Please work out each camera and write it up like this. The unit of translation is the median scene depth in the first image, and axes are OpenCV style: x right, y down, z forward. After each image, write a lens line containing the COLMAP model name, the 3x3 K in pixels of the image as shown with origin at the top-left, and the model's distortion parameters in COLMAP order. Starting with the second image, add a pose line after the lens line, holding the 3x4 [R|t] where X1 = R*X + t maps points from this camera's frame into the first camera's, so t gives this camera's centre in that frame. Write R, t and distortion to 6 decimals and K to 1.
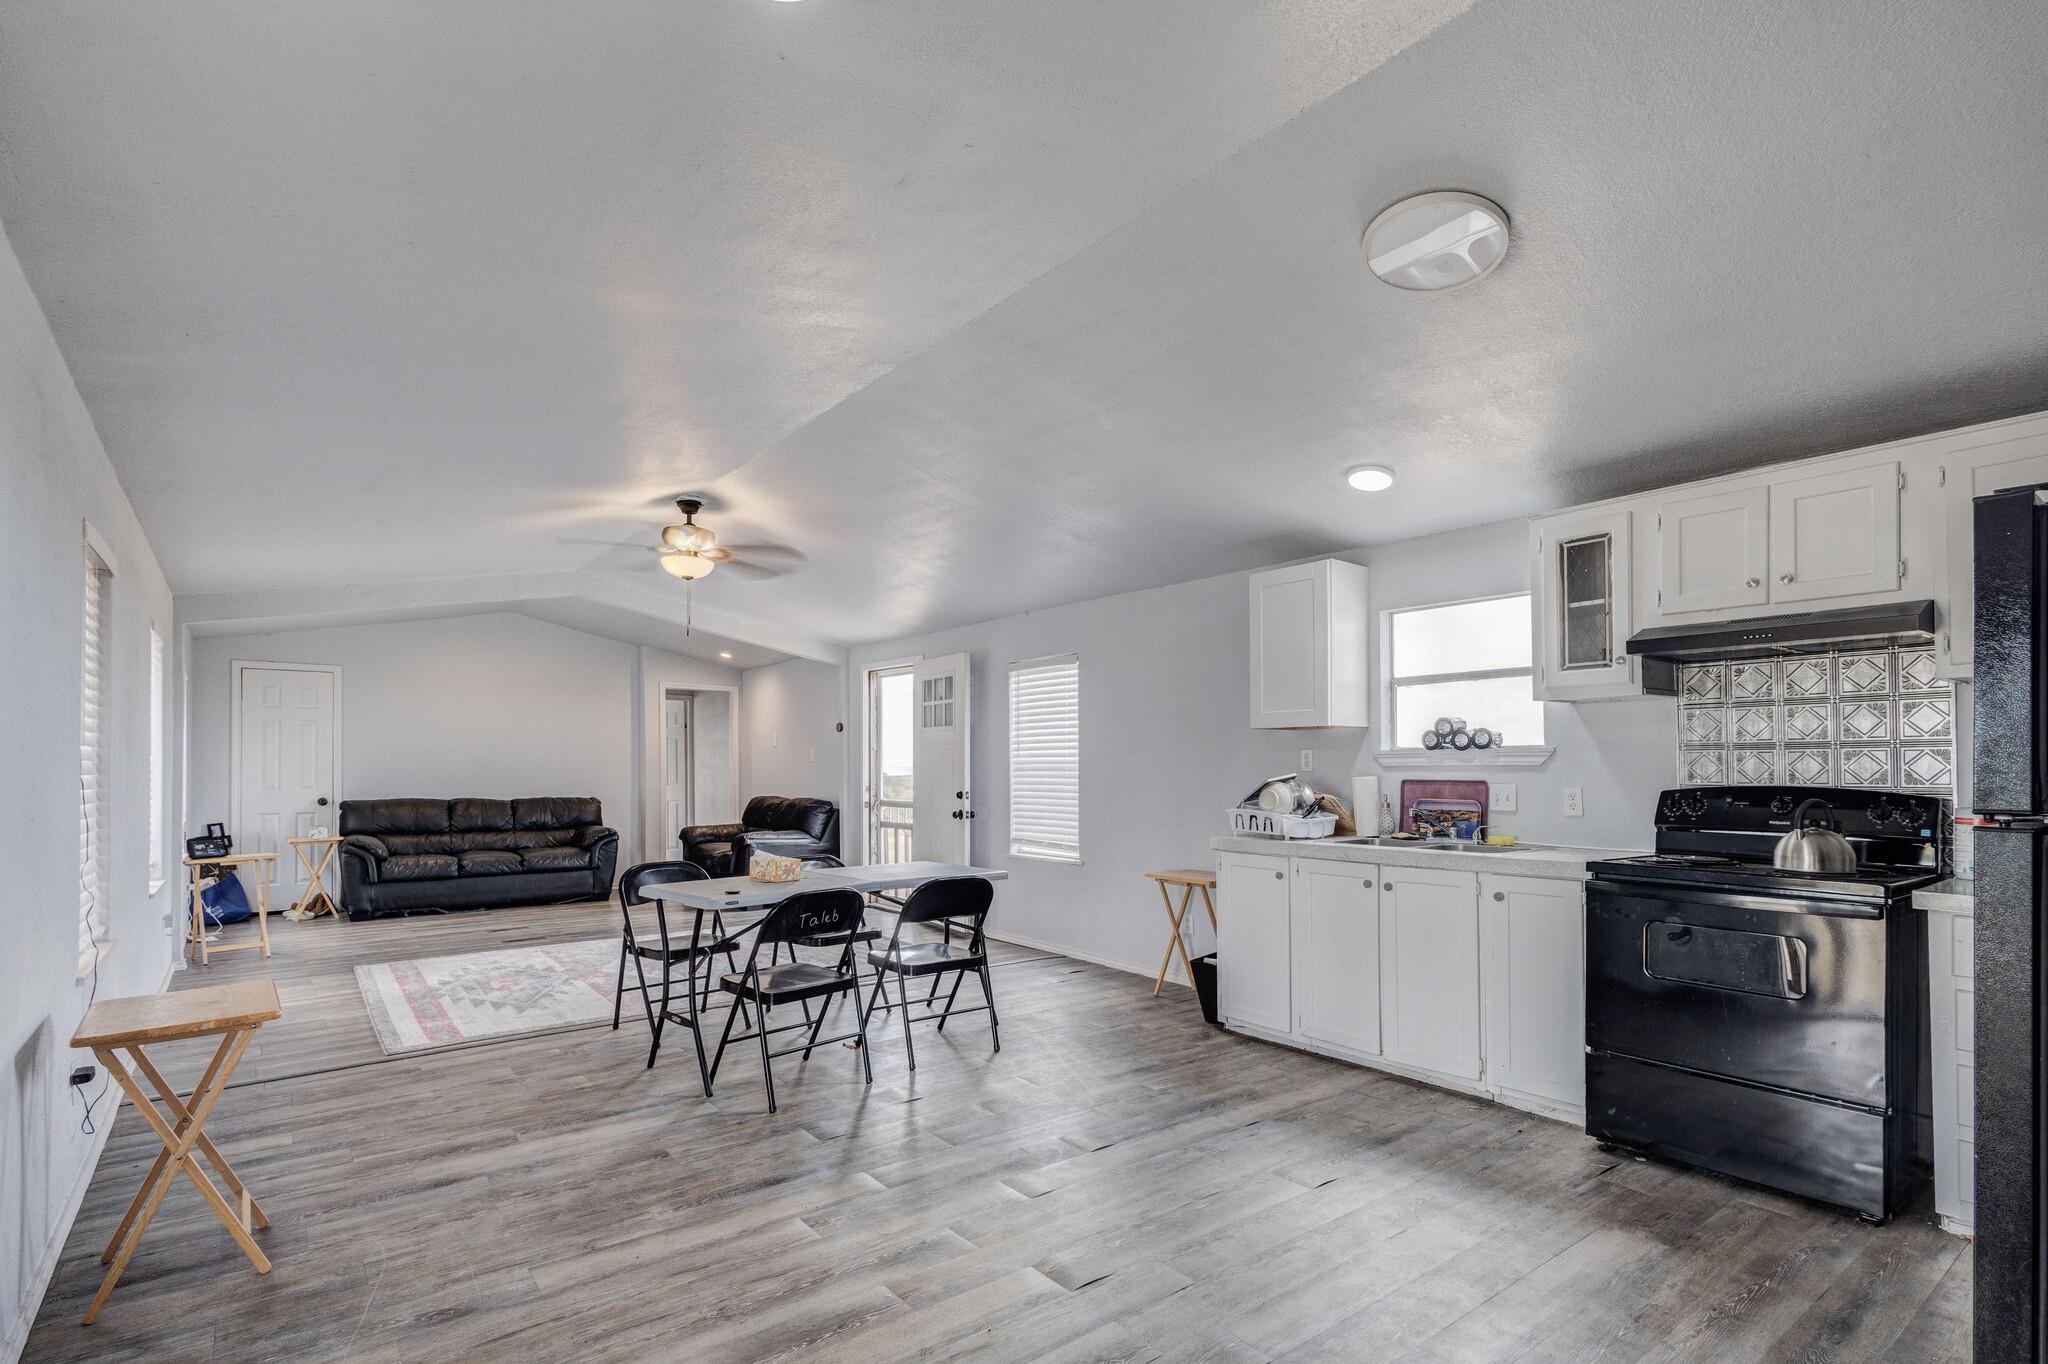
lens RADIAL K [[989.0, 0, 1023.0], [0, 989.0, 760.8], [0, 0, 1]] dist [-0.000010, -0.000113]
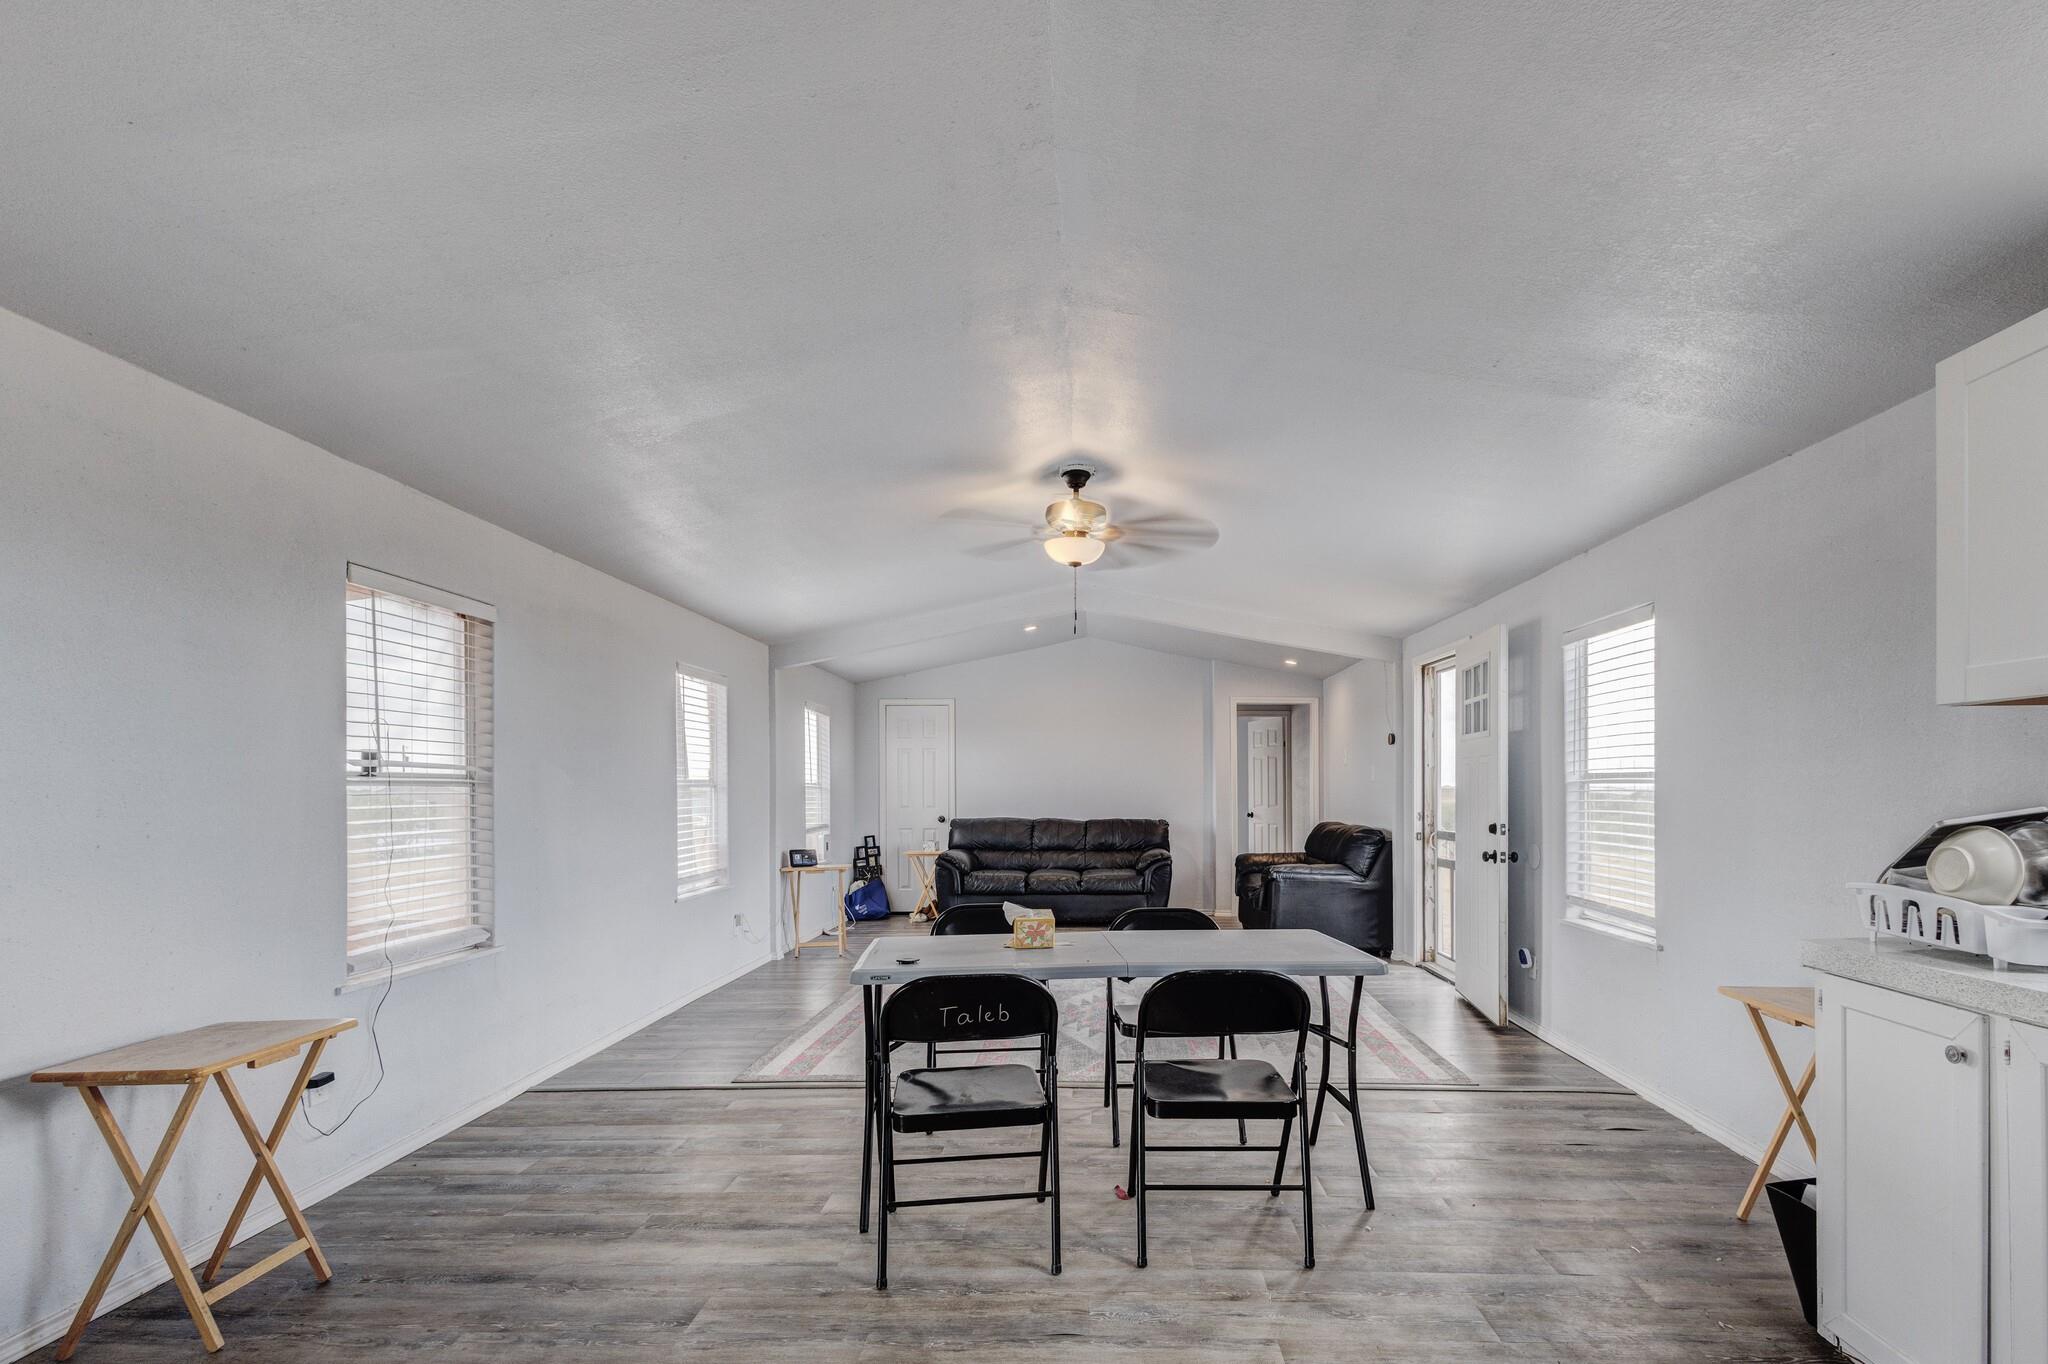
lens RADIAL K [[993.5, 0, 1027.4], [0, 993.5, 791.7], [0, 0, 1]] dist [0.002838, 0.000078]
pose [[0.775309, 0.000764, -0.631582, 0.099157], [0.006611, 0.999935, 0.009325, -0.000238], [0.631548, -0.011405, 0.775253, 0.192993]]
